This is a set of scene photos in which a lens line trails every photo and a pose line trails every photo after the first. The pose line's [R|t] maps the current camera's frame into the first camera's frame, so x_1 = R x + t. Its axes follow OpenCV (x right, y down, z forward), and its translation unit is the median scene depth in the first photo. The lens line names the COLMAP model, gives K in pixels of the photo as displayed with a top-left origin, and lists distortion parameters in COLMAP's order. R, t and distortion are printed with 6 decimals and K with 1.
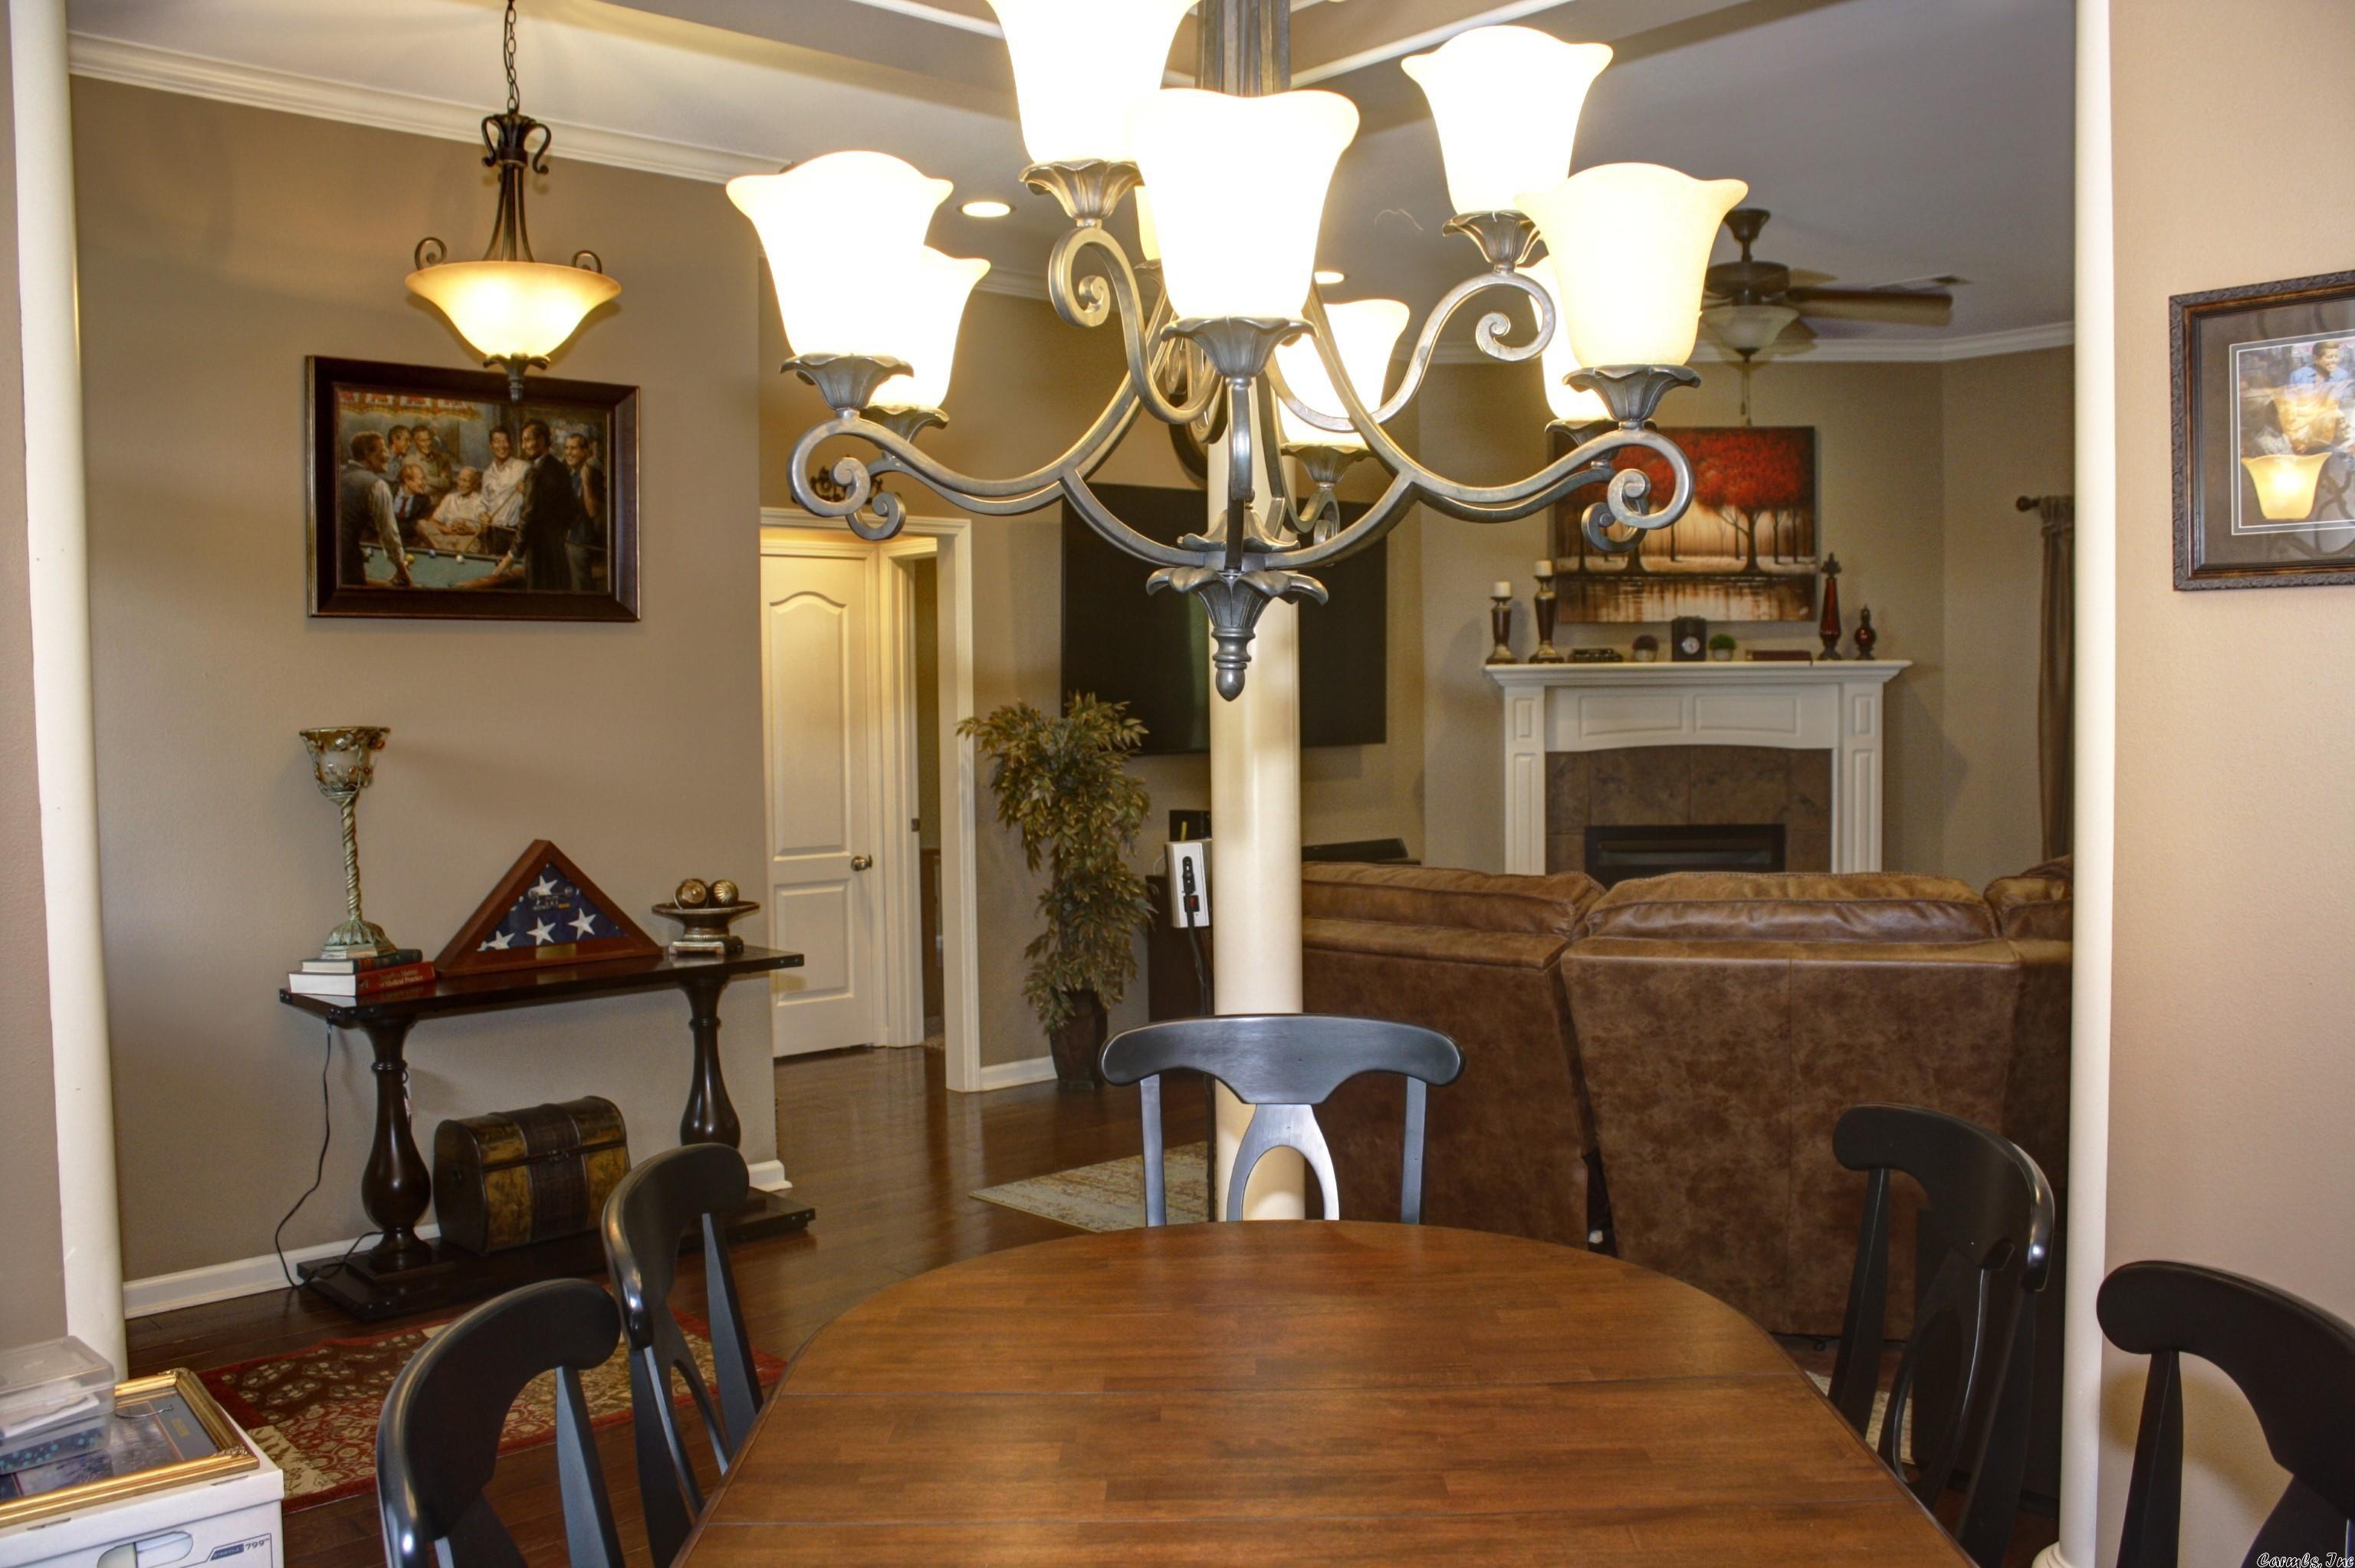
lens RADIAL K [[1966.1, 0, 1179.2], [0, 1966.1, 772.2], [0, 0, 1]] dist [-0.157835, 0.130772]
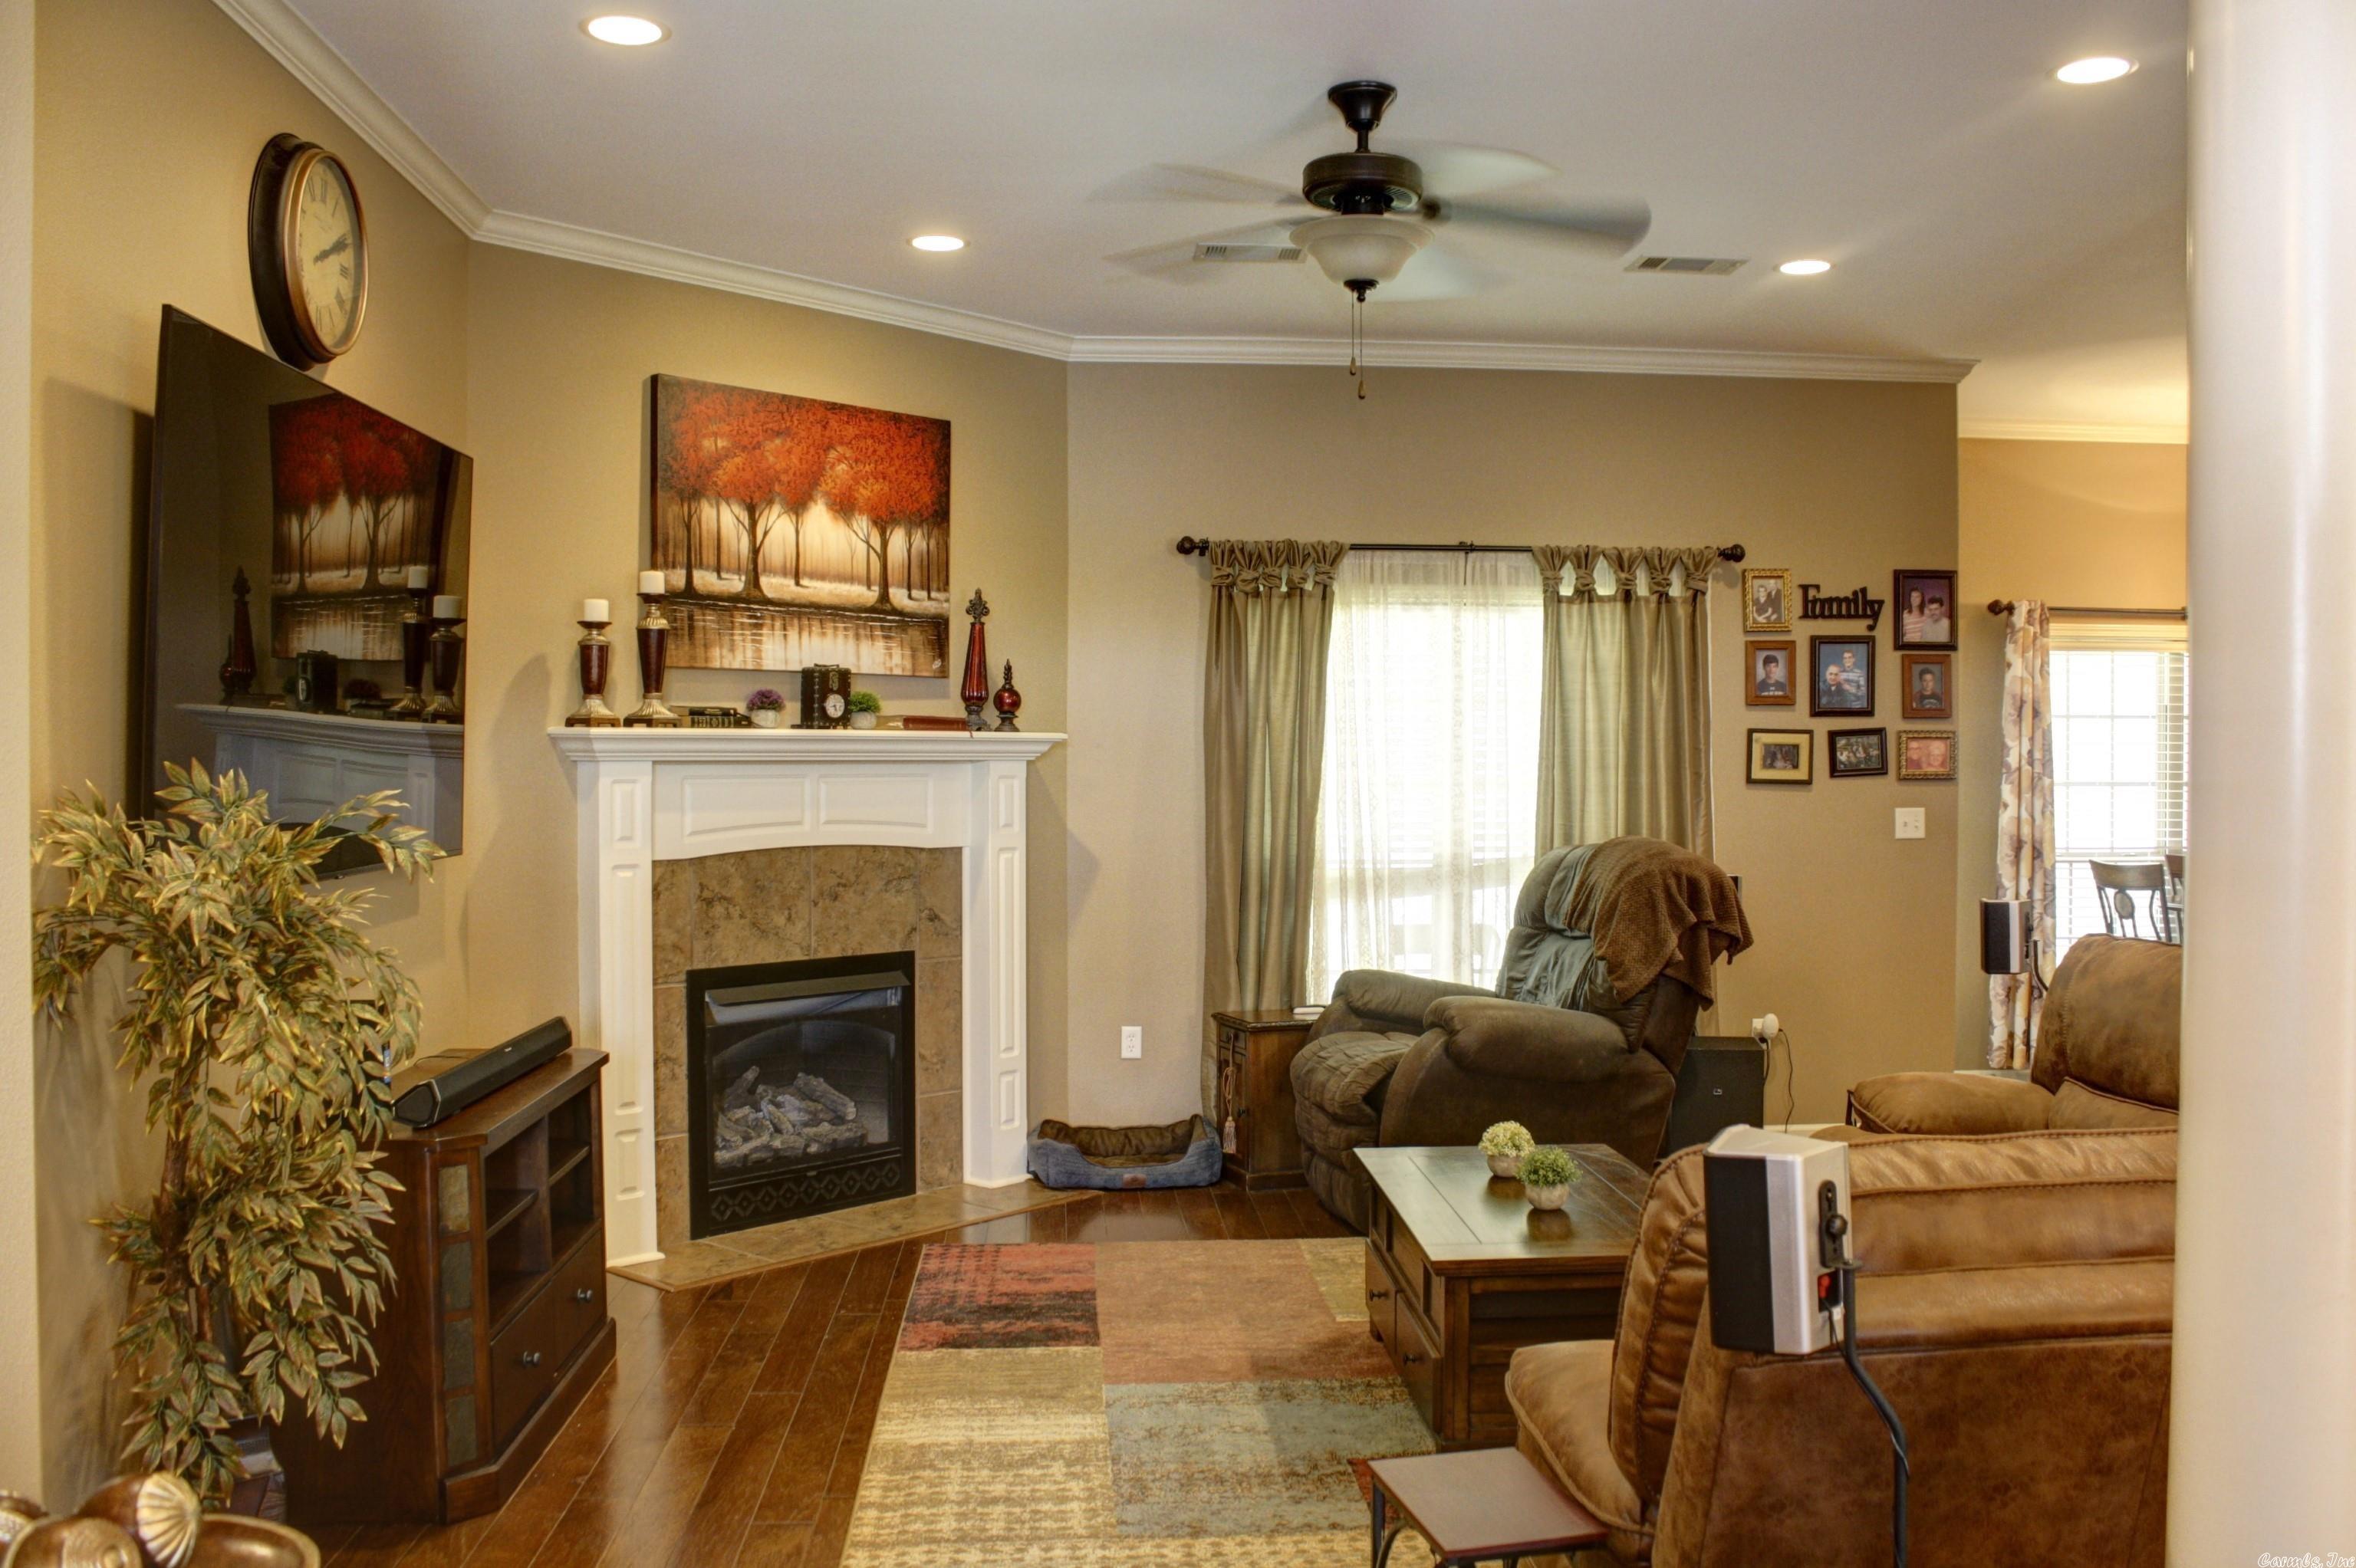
lens RADIAL K [[1967.0, 0, 1180.7], [0, 1967.0, 778.6], [0, 0, 1]] dist [-0.157835, 0.130772]
pose [[0.634295, 0.005910, 0.773069, -0.203536], [0.019920, 0.999514, -0.023986, -0.019132], [-0.772834, 0.030613, 0.633869, 0.448538]]
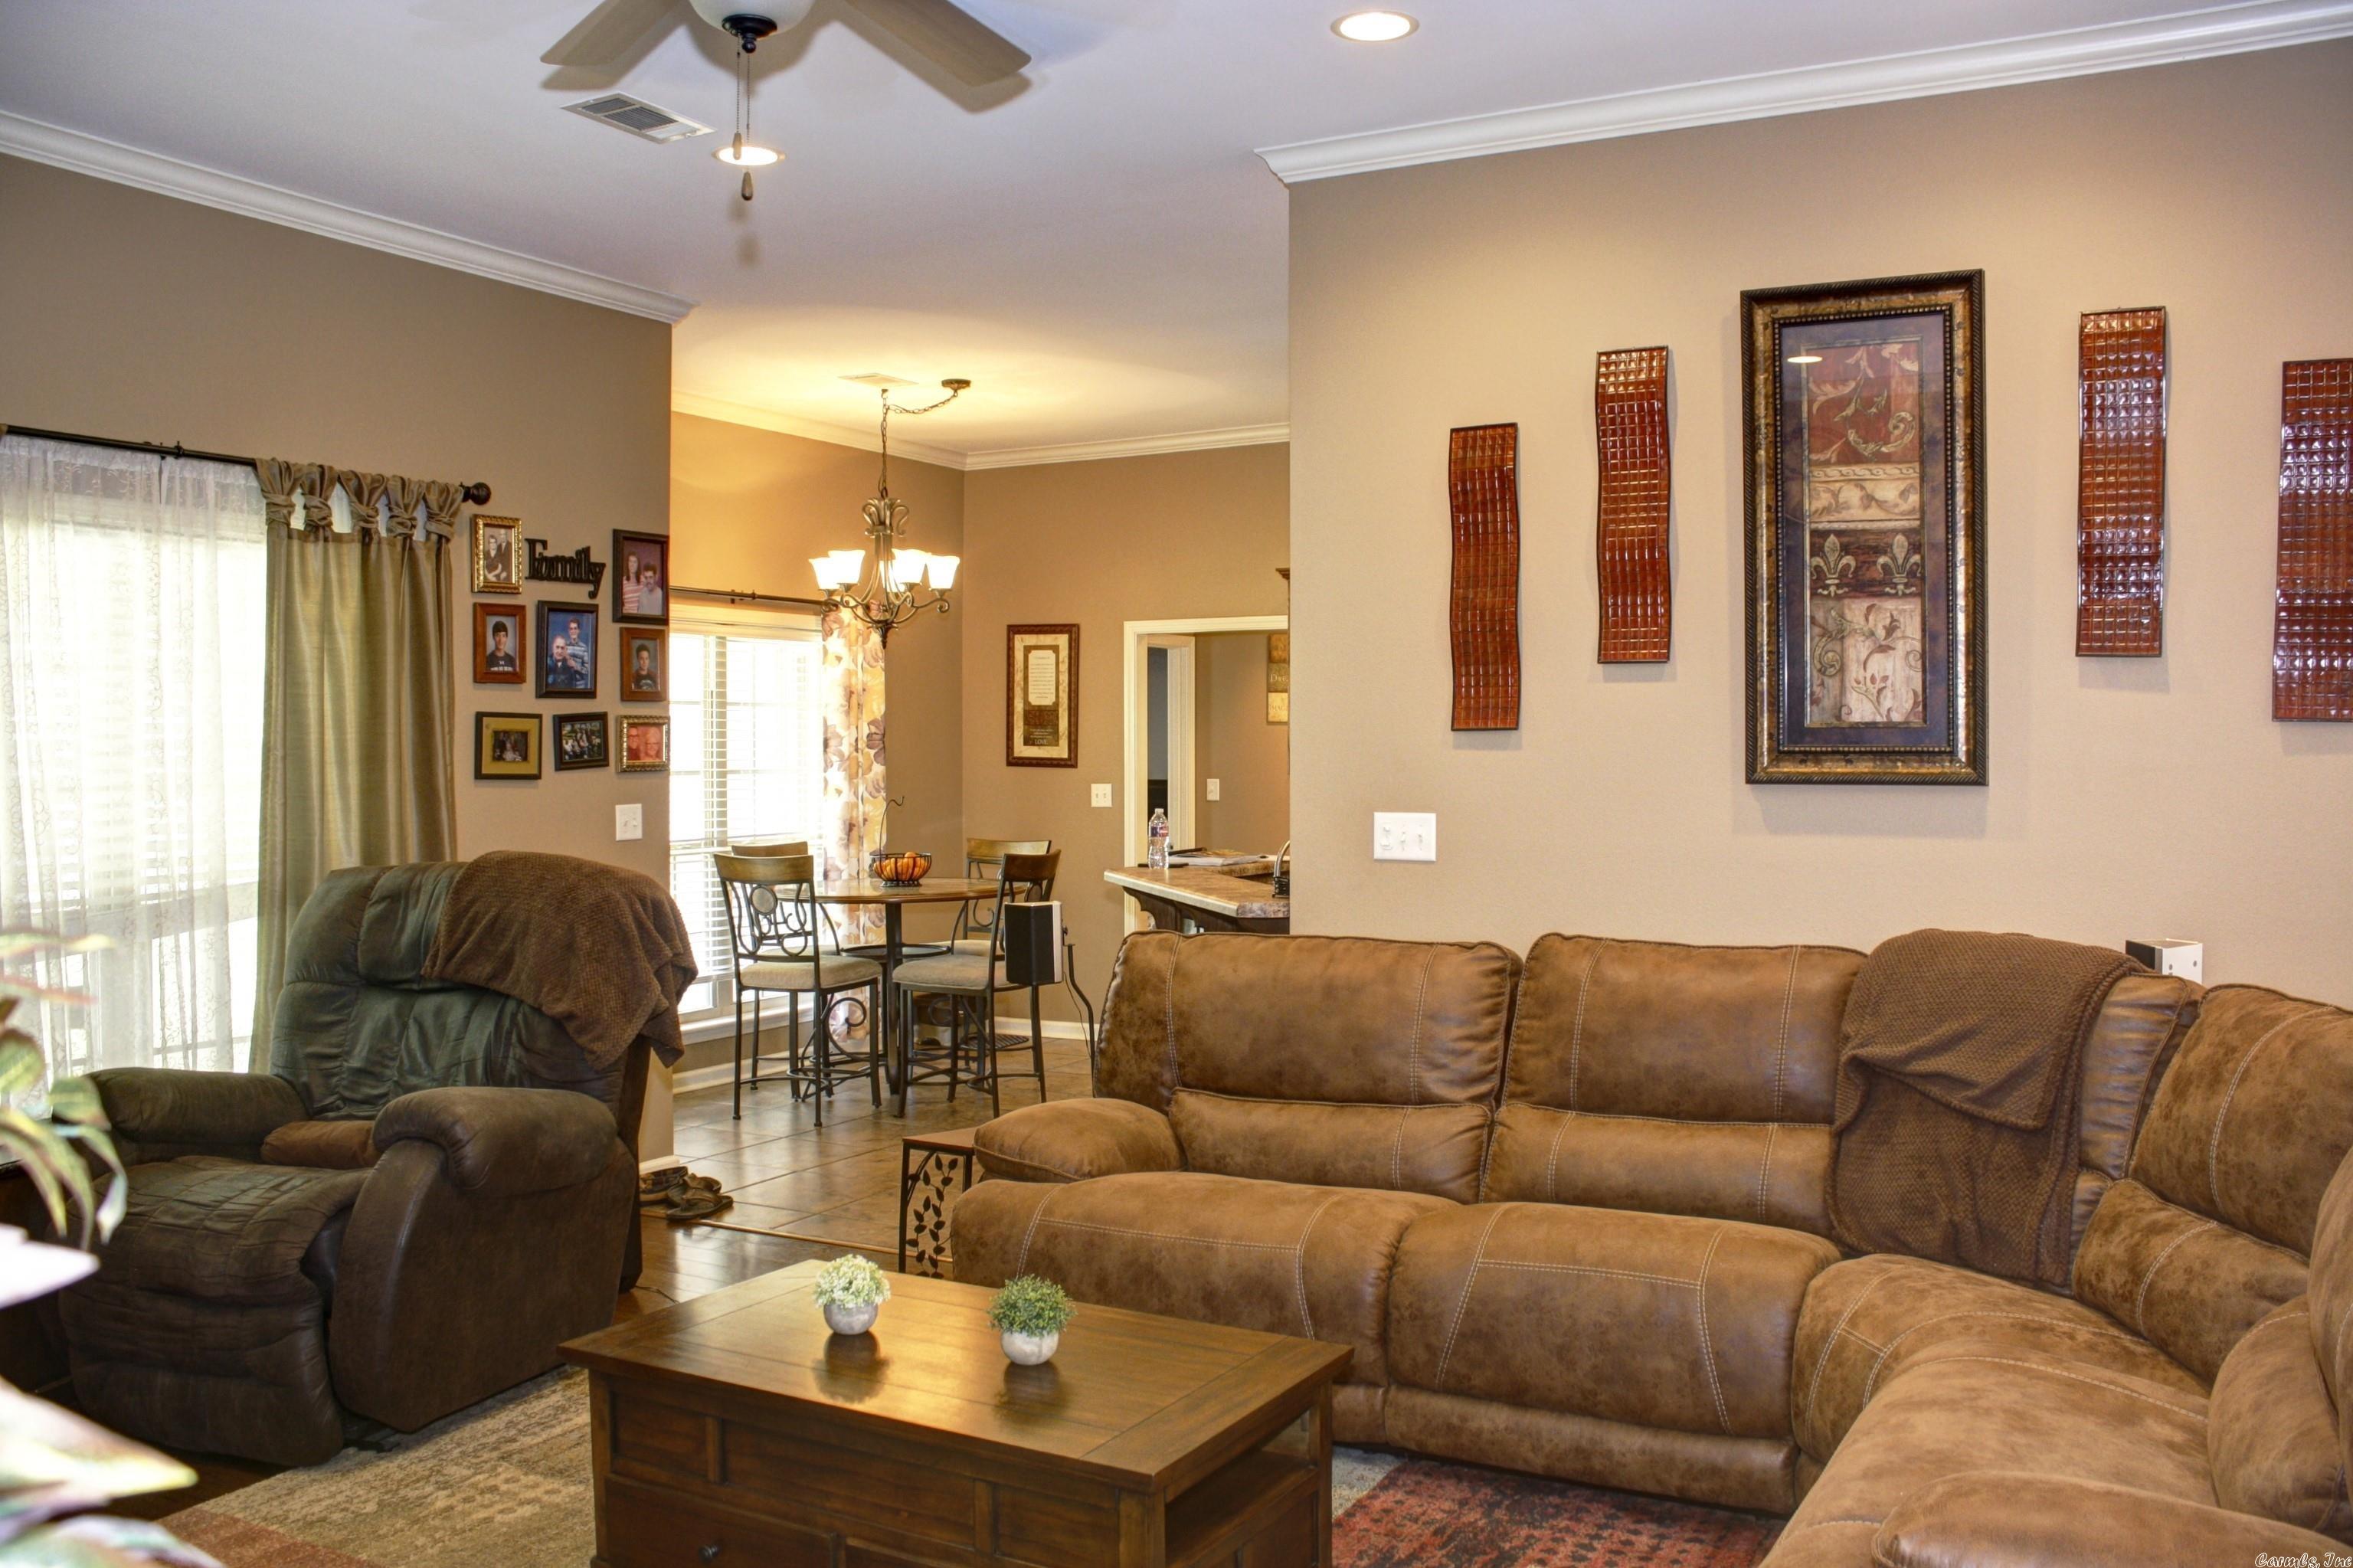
lens RADIAL K [[1964.8, 0, 1163.0], [0, 1964.8, 777.6], [0, 0, 1]] dist [-0.157835, 0.130772]
pose [[-0.305070, -0.001940, 0.952328, -0.115845], [0.042432, 0.998977, 0.015628, -0.033120], [-0.951384, 0.045177, -0.304675, 0.766042]]
